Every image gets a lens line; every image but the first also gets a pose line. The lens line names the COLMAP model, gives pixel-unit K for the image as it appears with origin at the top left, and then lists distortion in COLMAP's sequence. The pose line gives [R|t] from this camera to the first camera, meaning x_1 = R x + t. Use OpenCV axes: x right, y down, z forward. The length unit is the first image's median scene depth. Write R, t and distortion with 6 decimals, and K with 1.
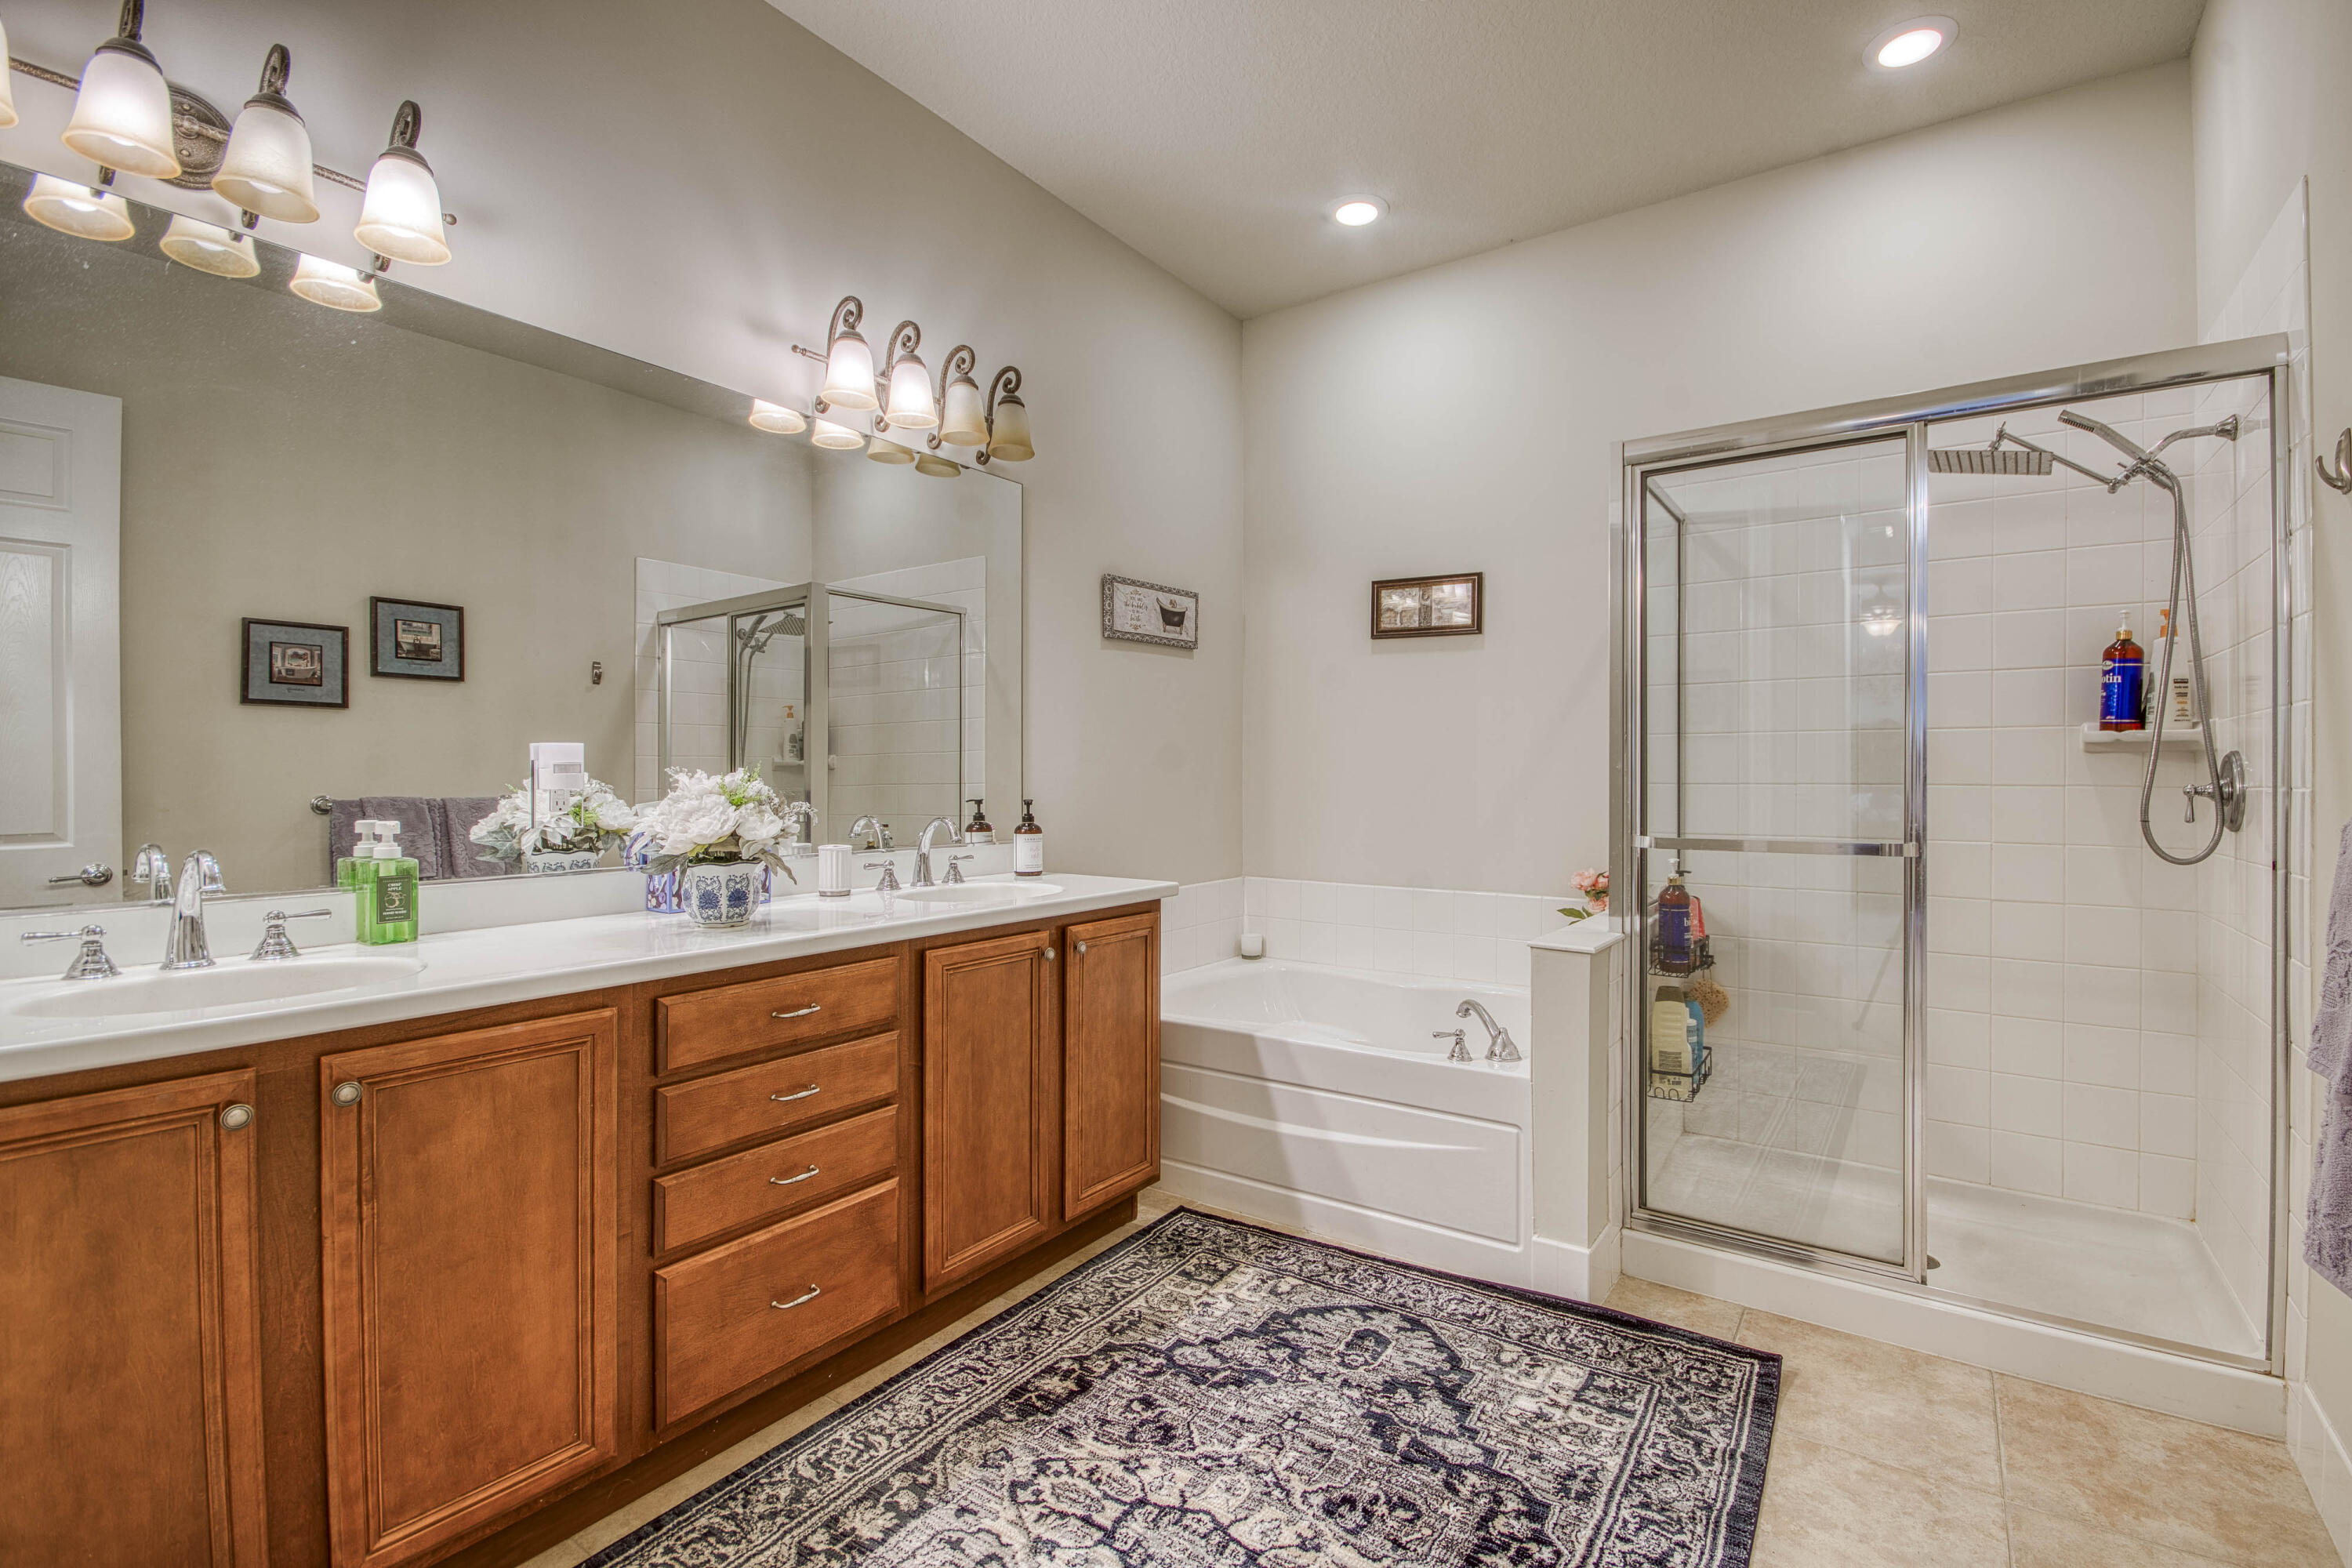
lens RADIAL K [[1042.2, 0, 1235.0], [0, 1042.2, 775.3], [0, 0, 1]] dist [-0.000186, -0.000539]
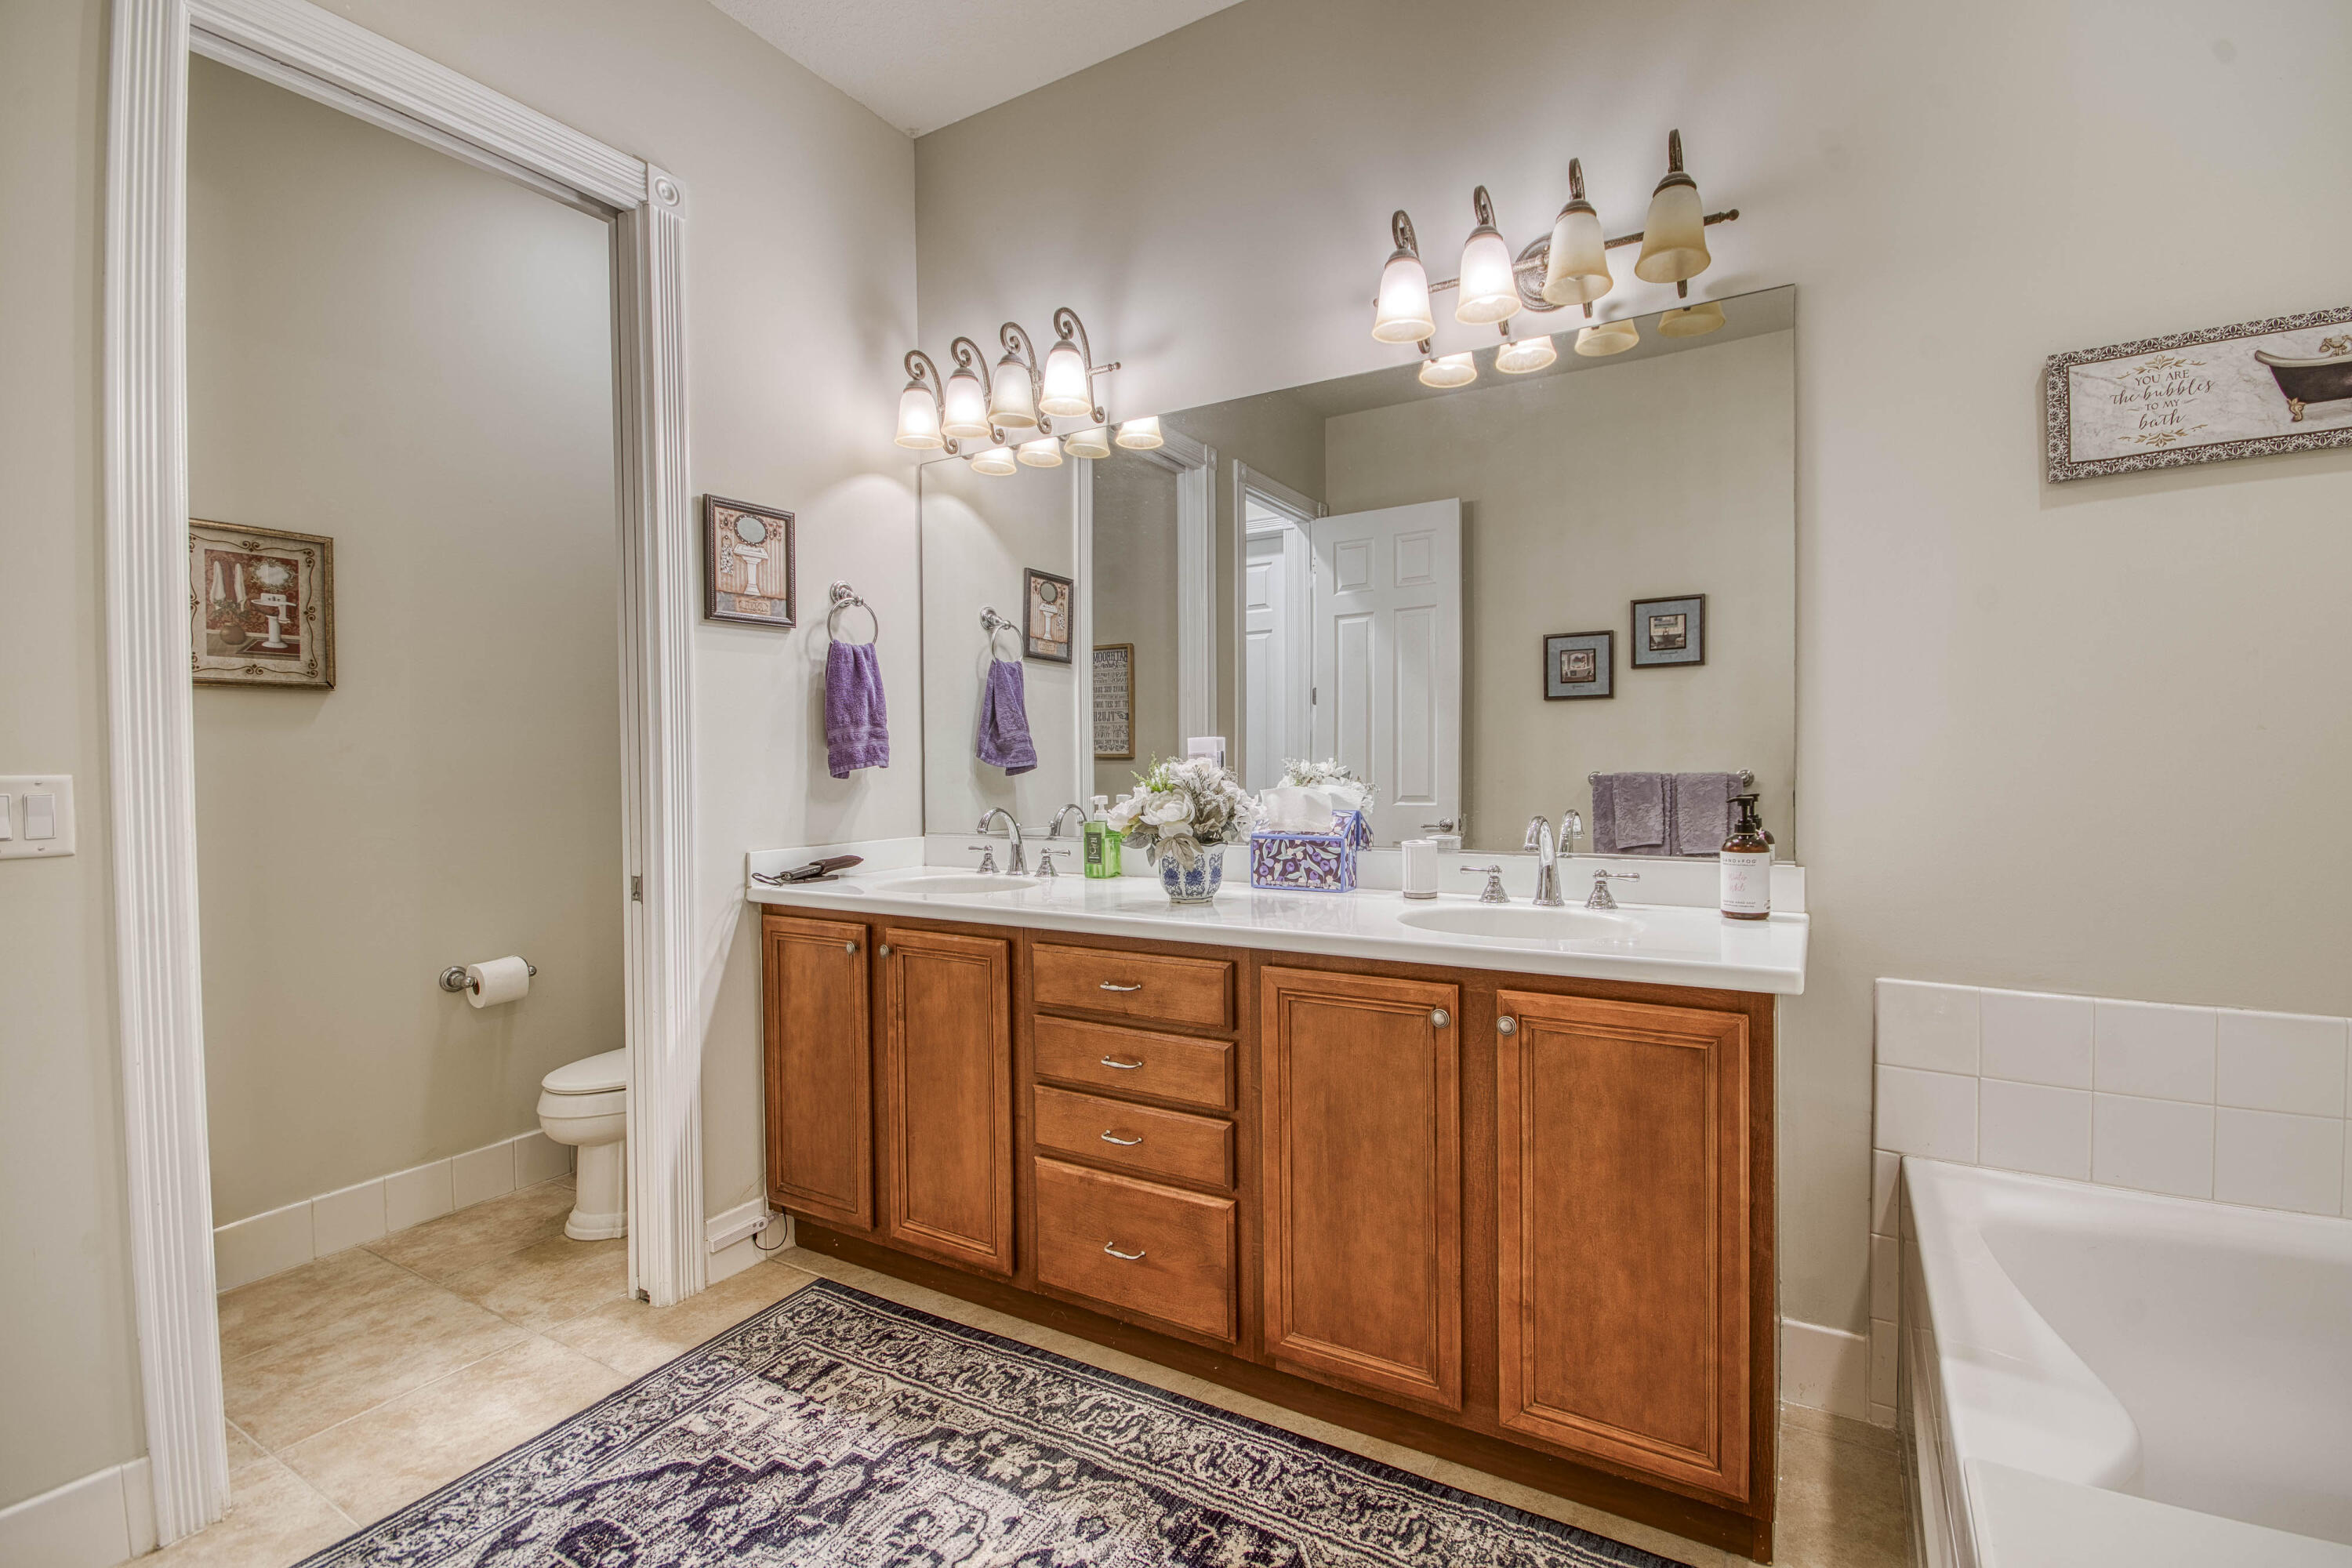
lens RADIAL K [[1042.2, 0, 1235.0], [0, 1042.2, 775.3], [0, 0, 1]] dist [-0.000186, -0.000539]
pose [[0.070994, 0.018276, -0.997309, 0.578995], [0.010766, 0.999760, 0.019087, -0.008111], [0.997419, -0.012092, 0.070780, 0.929186]]
